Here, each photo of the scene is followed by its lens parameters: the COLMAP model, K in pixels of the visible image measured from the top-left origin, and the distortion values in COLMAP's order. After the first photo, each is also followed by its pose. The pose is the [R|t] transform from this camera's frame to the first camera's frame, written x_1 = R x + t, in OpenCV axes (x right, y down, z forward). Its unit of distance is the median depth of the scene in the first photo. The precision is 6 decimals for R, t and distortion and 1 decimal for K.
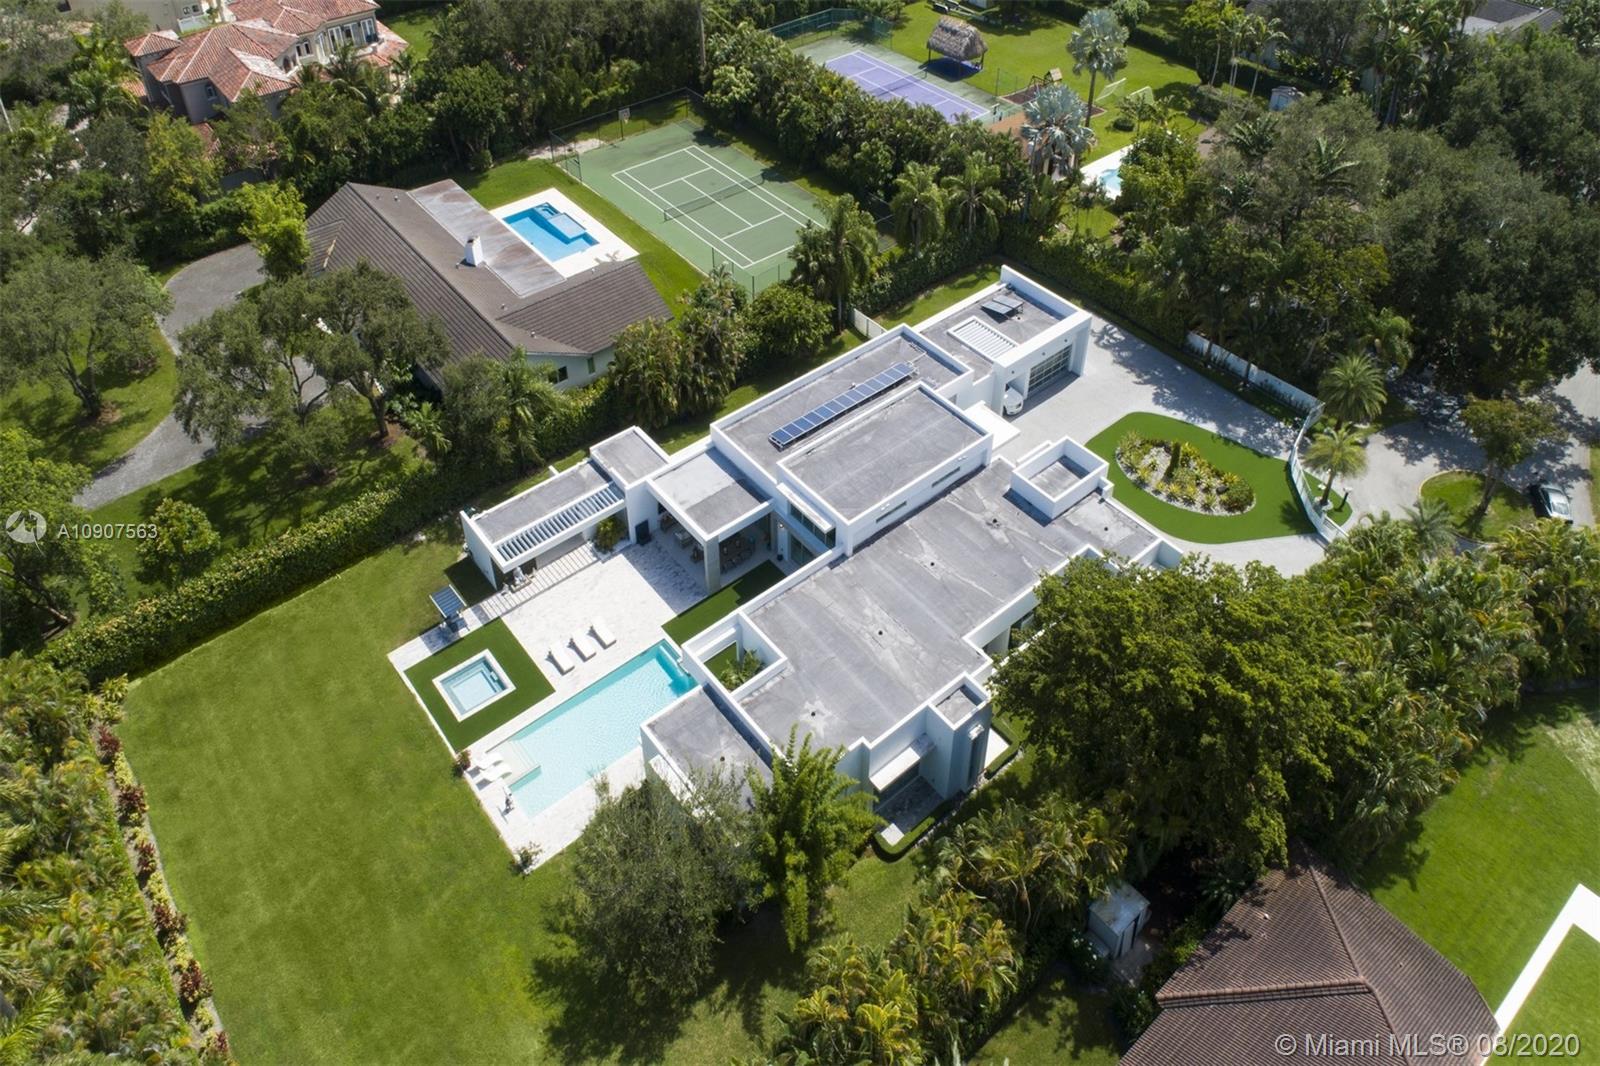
lens RADIAL K [[1079.0, 0, 796.0], [0, 1079.0, 394.6], [0, 0, 1]] dist [-0.002048, 0.000288]
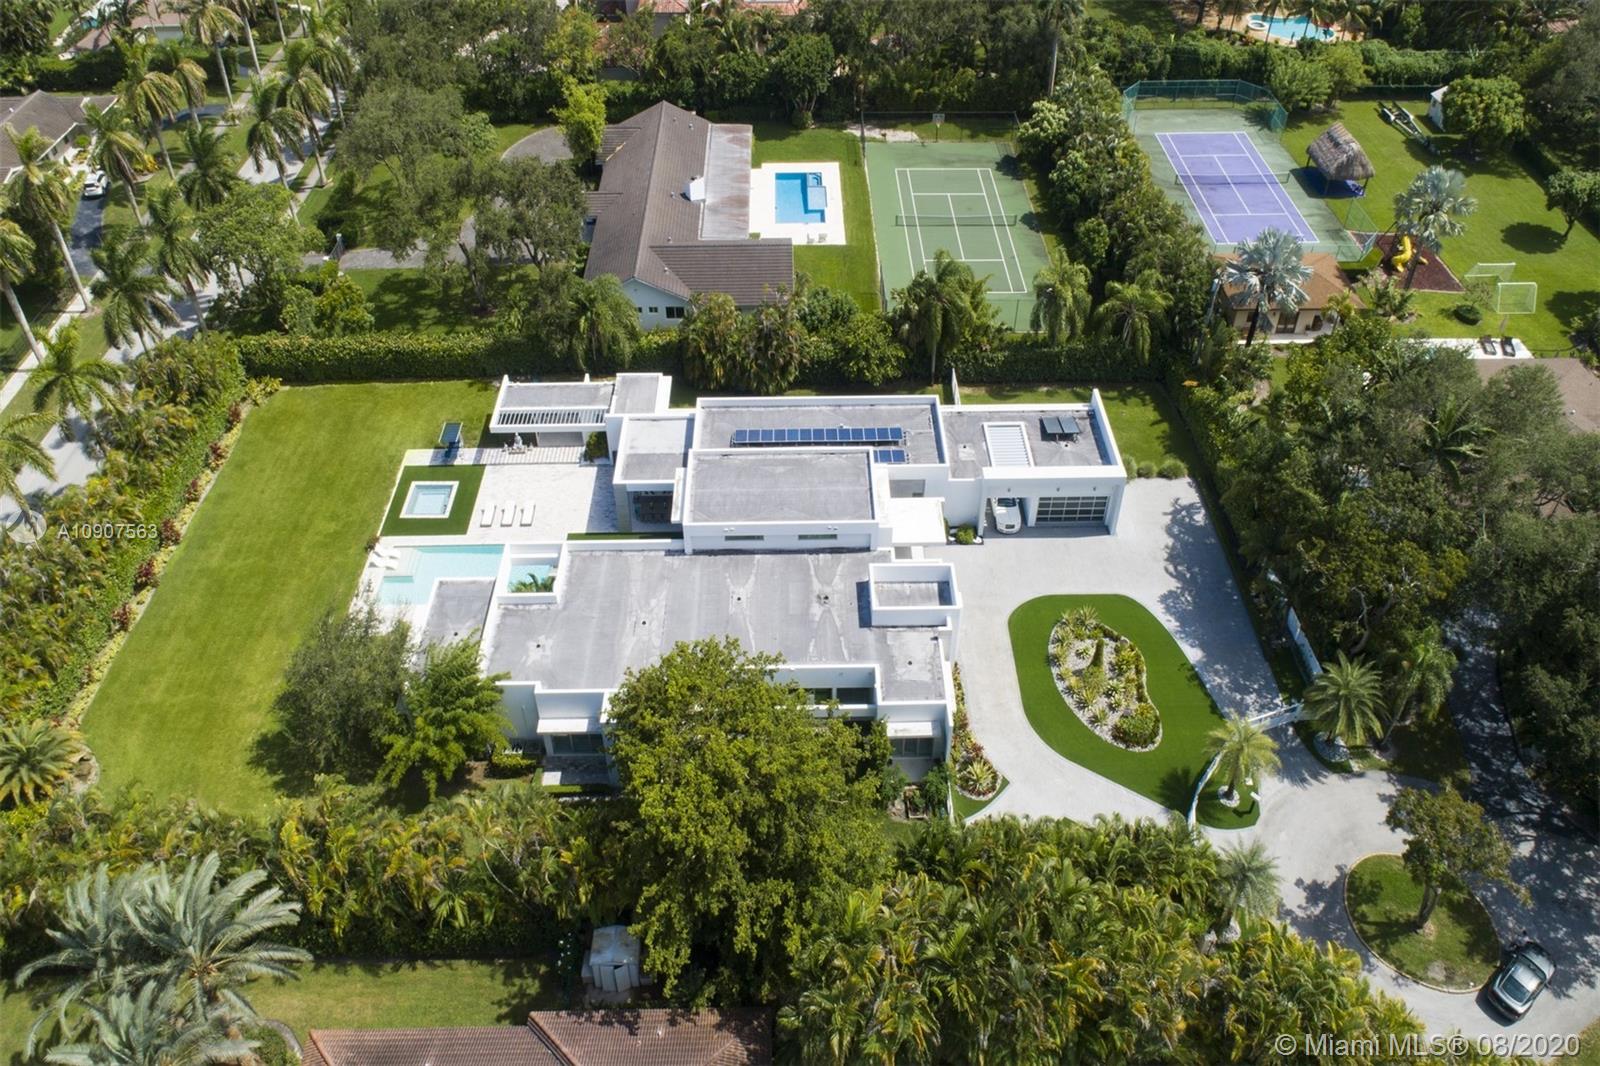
lens RADIAL K [[1079.0, 0, 796.0], [0, 1079.0, 394.6], [0, 0, 1]] dist [-0.002048, 0.000288]
pose [[0.774569, 0.415874, -0.476542, 0.482421], [-0.401072, 0.905538, 0.138354, -0.155789], [0.489065, 0.083963, 0.868197, 0.085860]]
